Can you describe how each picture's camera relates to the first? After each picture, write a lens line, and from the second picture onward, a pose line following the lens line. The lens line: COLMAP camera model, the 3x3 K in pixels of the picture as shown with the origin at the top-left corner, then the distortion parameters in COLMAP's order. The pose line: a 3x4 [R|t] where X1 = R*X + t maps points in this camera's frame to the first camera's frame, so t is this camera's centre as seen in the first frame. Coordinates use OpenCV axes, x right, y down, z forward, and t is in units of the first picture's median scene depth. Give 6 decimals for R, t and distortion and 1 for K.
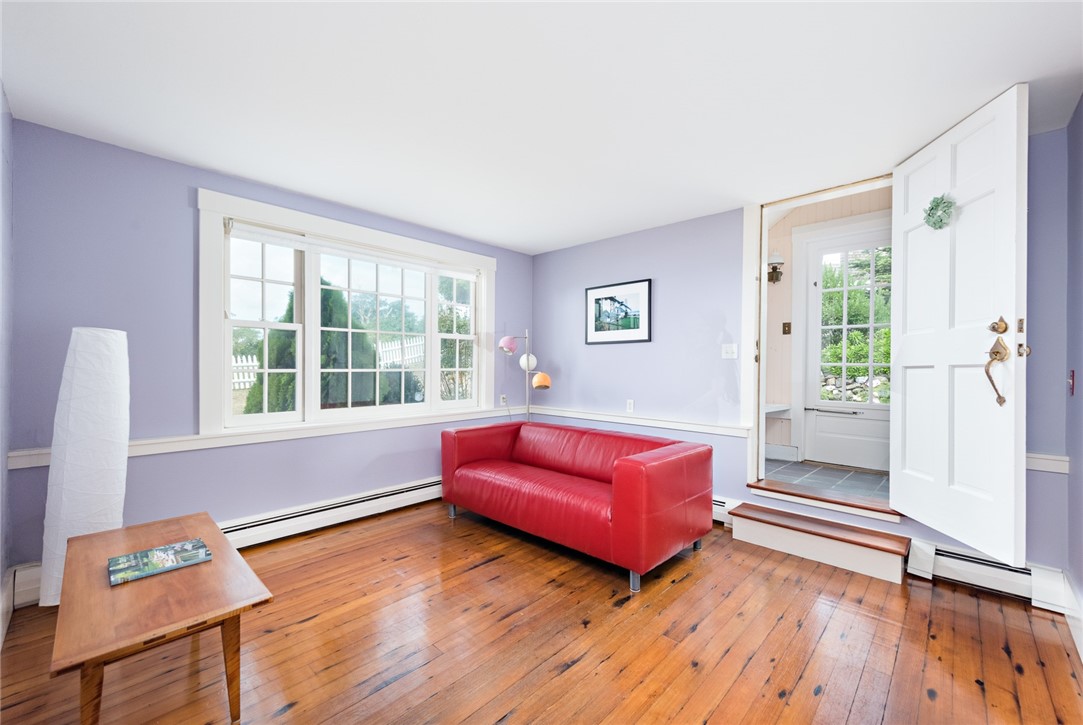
lens RADIAL K [[433.7, 0, 532.6], [0, 433.7, 364.4], [0, 0, 1]] dist [0.002548, -0.001272]
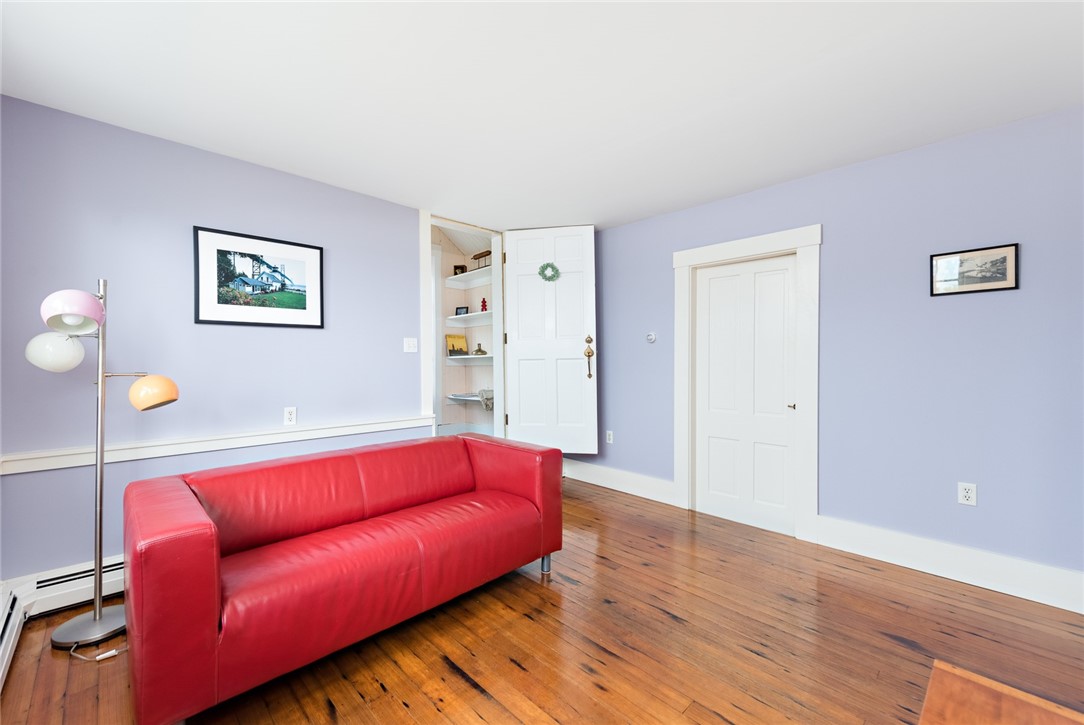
lens RADIAL K [[434.1, 0, 532.6], [0, 434.1, 362.6], [0, 0, 1]] dist [0.002548, -0.001272]
pose [[0.042065, -0.017121, 0.998968, -0.481970], [-0.007135, 0.999823, 0.017436, -0.007659], [-0.999089, -0.007861, 0.041935, 0.579623]]
